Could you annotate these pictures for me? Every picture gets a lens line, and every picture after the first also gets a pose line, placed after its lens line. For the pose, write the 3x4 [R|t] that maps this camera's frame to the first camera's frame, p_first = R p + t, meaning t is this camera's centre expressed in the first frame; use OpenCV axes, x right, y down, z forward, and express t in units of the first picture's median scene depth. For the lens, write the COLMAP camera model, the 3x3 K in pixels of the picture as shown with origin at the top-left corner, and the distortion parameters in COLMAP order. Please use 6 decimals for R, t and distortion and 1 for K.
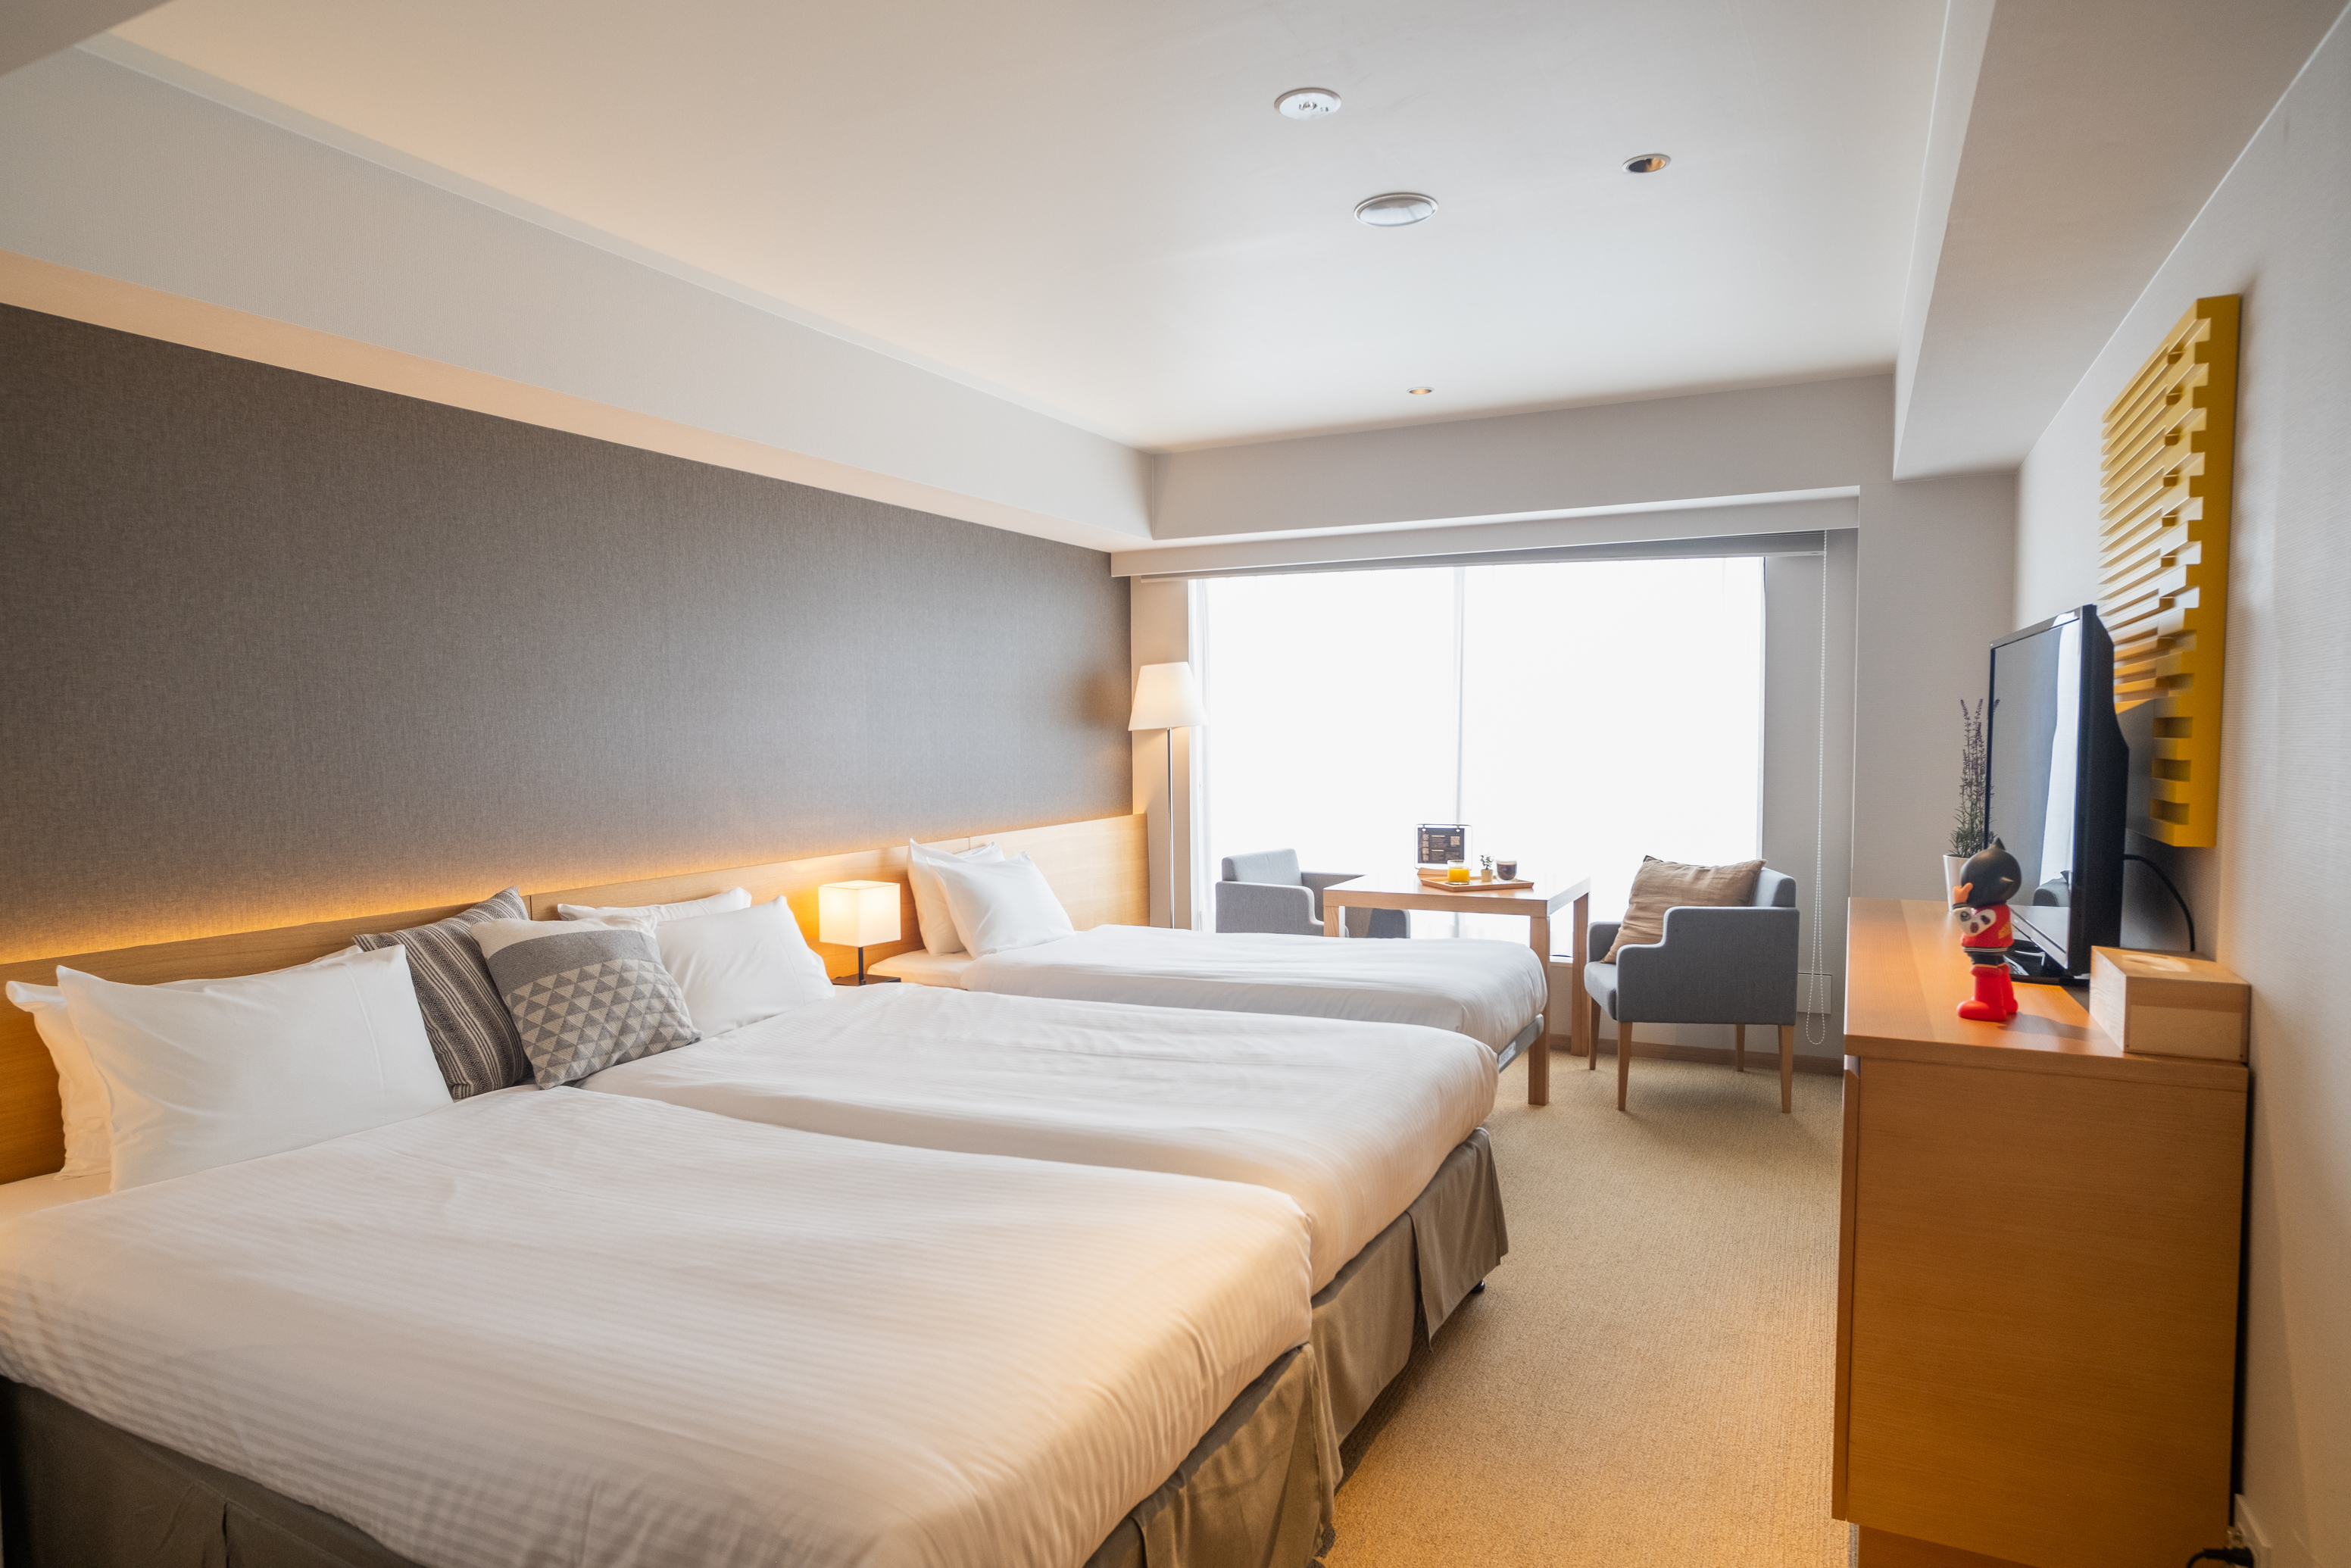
lens RADIAL K [[1315.9, 0, 1190.8], [0, 1315.9, 809.5], [0, 0, 1]] dist [-0.014025, 0.001622]
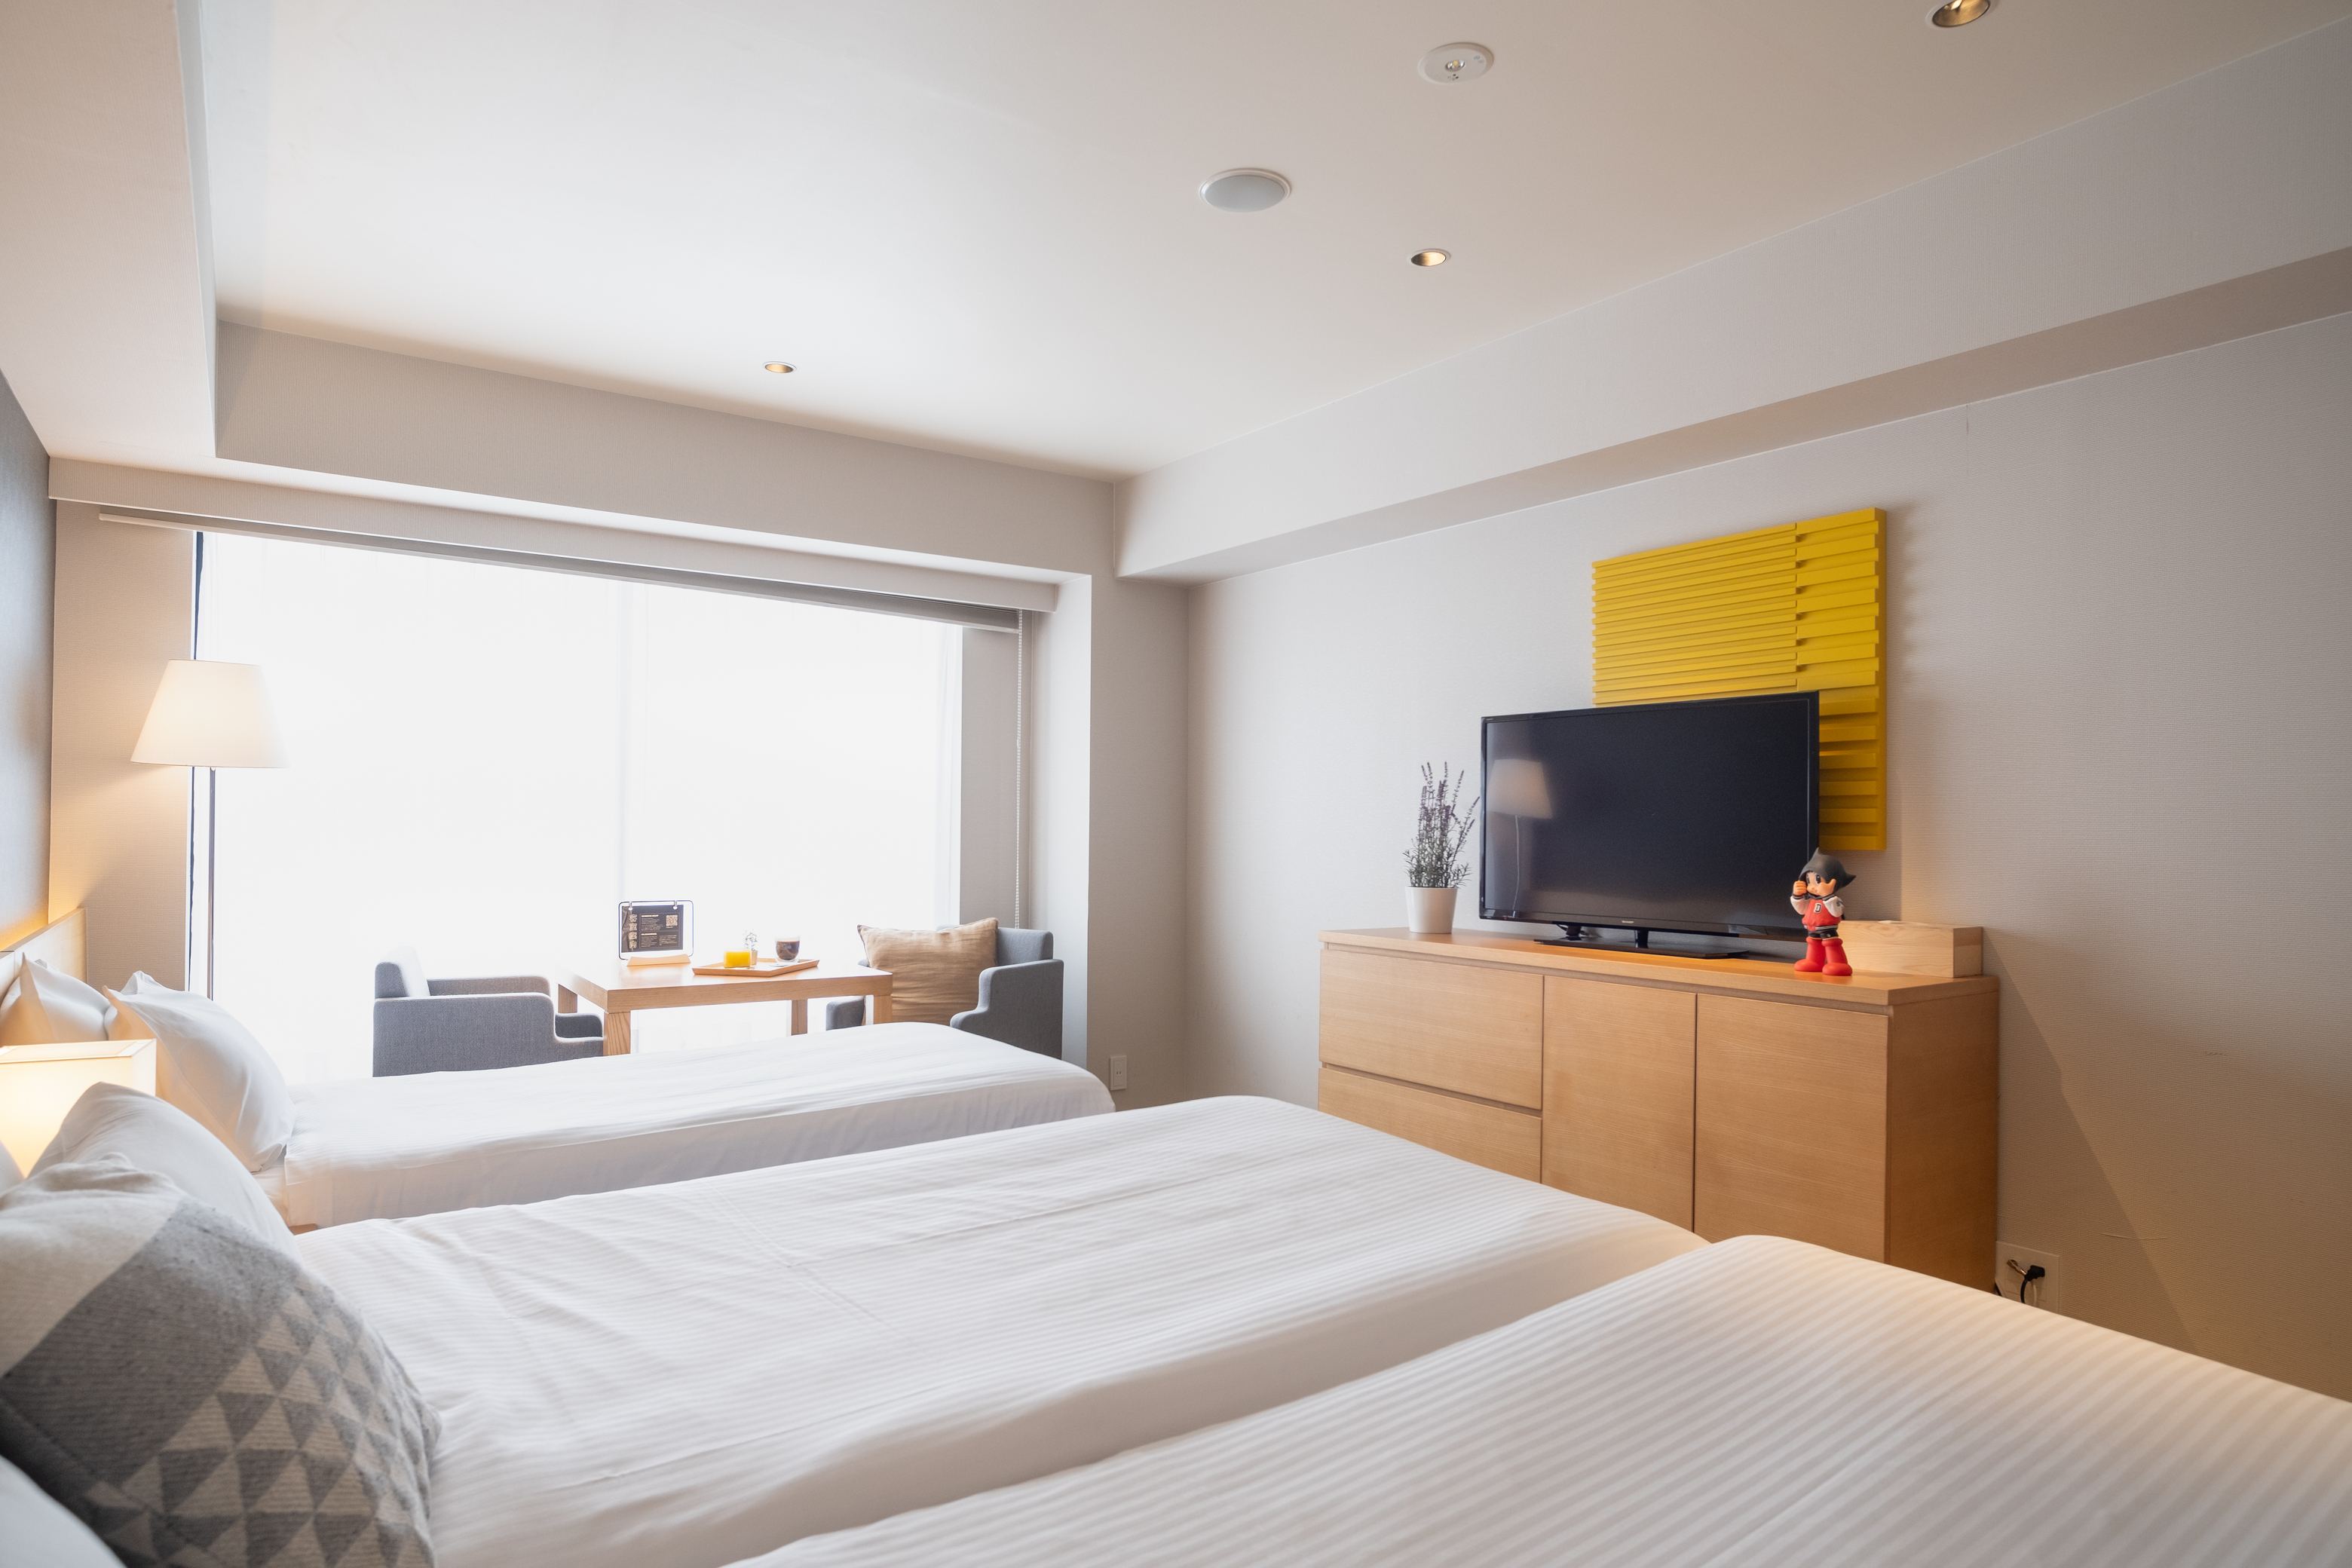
lens RADIAL K [[1316.4, 0, 1191.3], [0, 1316.4, 809.5], [0, 0, 1]] dist [-0.014025, 0.001622]
pose [[0.476488, 0.026623, 0.878778, -0.587607], [0.040061, 0.997846, -0.051952, 0.017400], [-0.878268, 0.059960, 0.474394, 0.565059]]
